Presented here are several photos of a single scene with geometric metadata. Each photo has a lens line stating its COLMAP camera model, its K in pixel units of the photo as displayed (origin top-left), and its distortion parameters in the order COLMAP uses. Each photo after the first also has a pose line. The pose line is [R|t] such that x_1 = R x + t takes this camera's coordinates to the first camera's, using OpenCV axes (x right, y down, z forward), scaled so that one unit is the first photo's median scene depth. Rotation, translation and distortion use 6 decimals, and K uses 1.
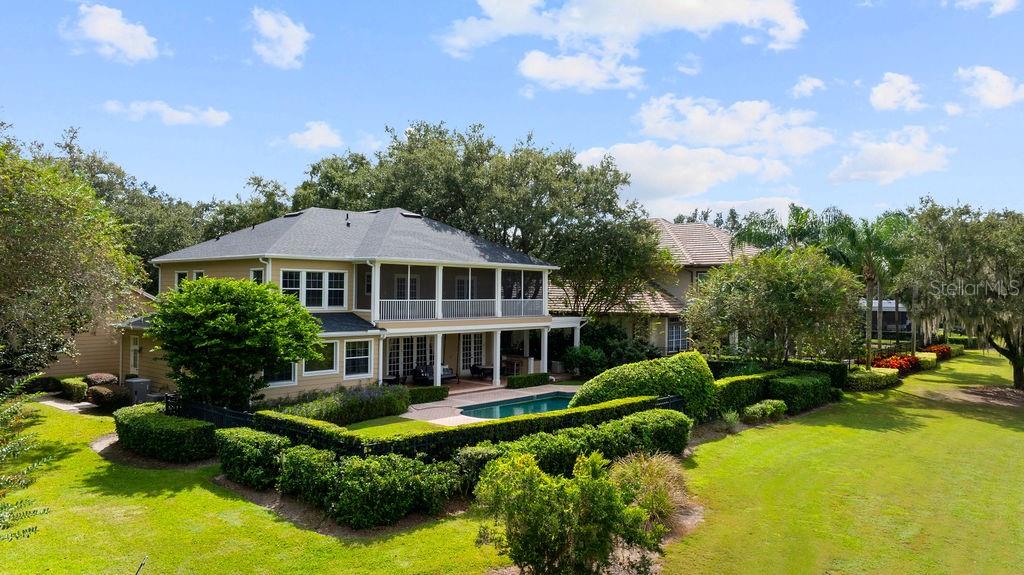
lens RADIAL K [[727.6, 0, 512.0], [0, 727.6, 287.5], [0, 0, 1]] dist [0.001703, 0.000534]
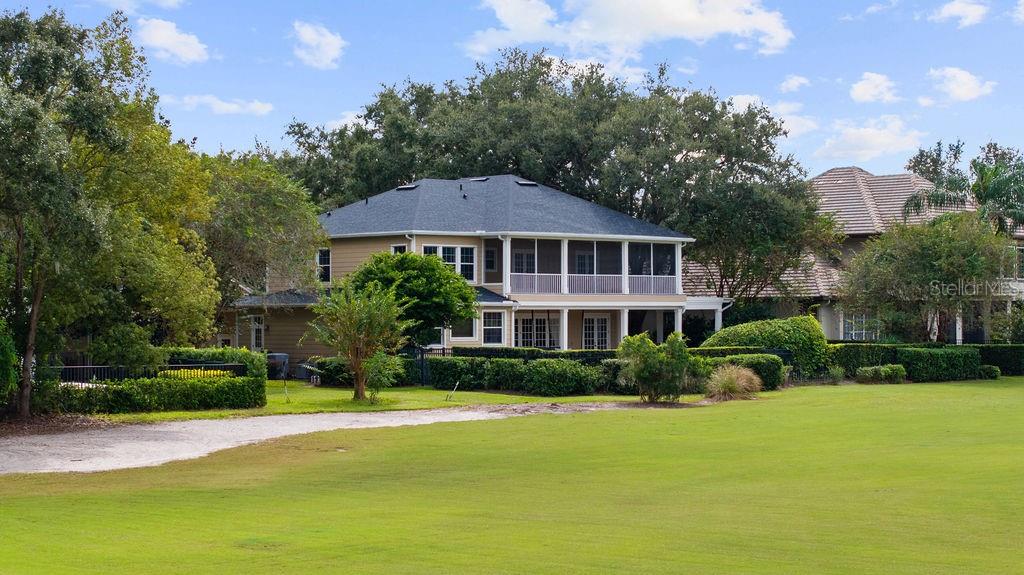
lens RADIAL K [[2126.4, 0, 512.0], [0, 2126.4, 287.5], [0, 0, 1]] dist [-0.048994, -0.033182]
pose [[0.997563, -0.013029, -0.068548, 0.023839], [0.012576, 0.999896, -0.007028, 0.052827], [0.068632, 0.006149, 0.997623, -1.809659]]
